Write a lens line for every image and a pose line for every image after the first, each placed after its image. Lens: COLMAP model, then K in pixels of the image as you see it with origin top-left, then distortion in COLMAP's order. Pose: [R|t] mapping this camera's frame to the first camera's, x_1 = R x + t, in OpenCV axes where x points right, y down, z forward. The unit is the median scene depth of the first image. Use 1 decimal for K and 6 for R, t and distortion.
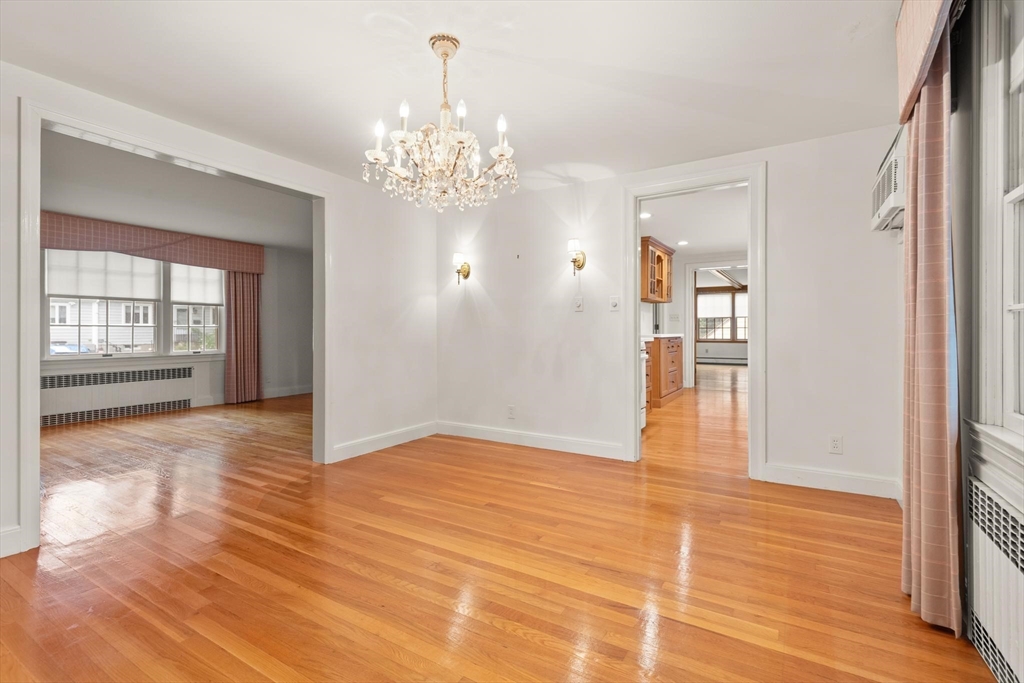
lens RADIAL K [[468.1, 0, 511.0], [0, 468.1, 329.7], [0, 0, 1]] dist [0.002056, 0.000202]
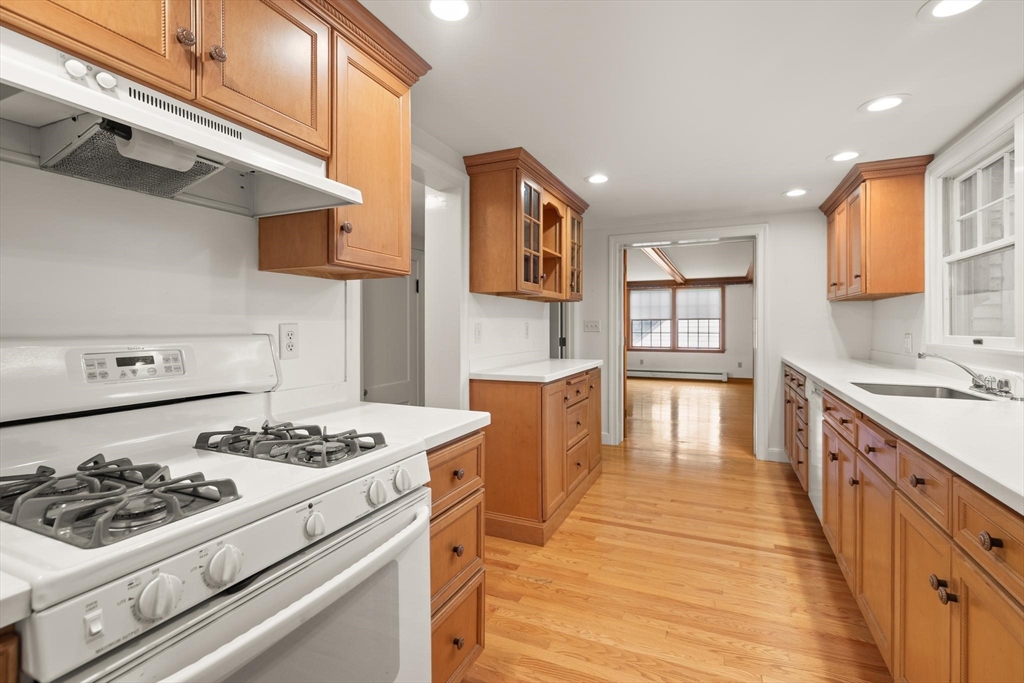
lens RADIAL K [[468.1, 0, 511.0], [0, 468.1, 329.7], [0, 0, 1]] dist [0.002056, 0.000202]
pose [[0.992009, -0.002604, 0.126137, 0.130575], [0.001664, 0.999970, 0.007558, -0.019959], [-0.126153, -0.007287, 0.991984, 0.319260]]
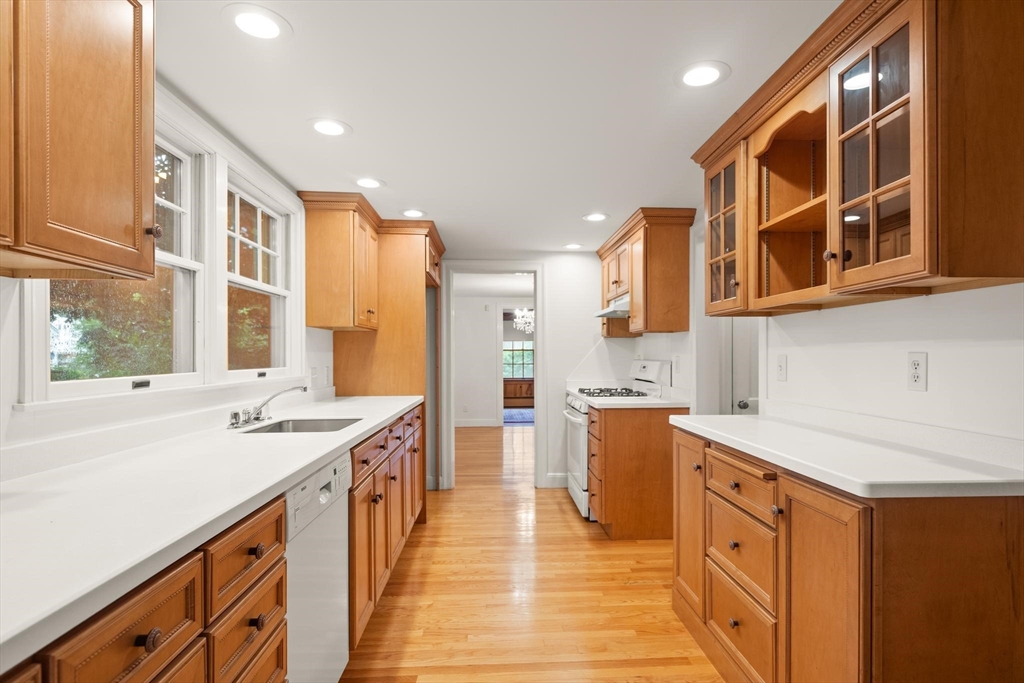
lens RADIAL K [[567.1, 0, 515.1], [0, 567.1, 353.2], [0, 0, 1]] dist [0.000217, 0.000007]
pose [[-0.829790, 0.002572, -0.558070, 0.422549], [0.002805, 0.999996, 0.000439, -0.022555], [0.558069, -0.001201, -0.829794, 0.800796]]
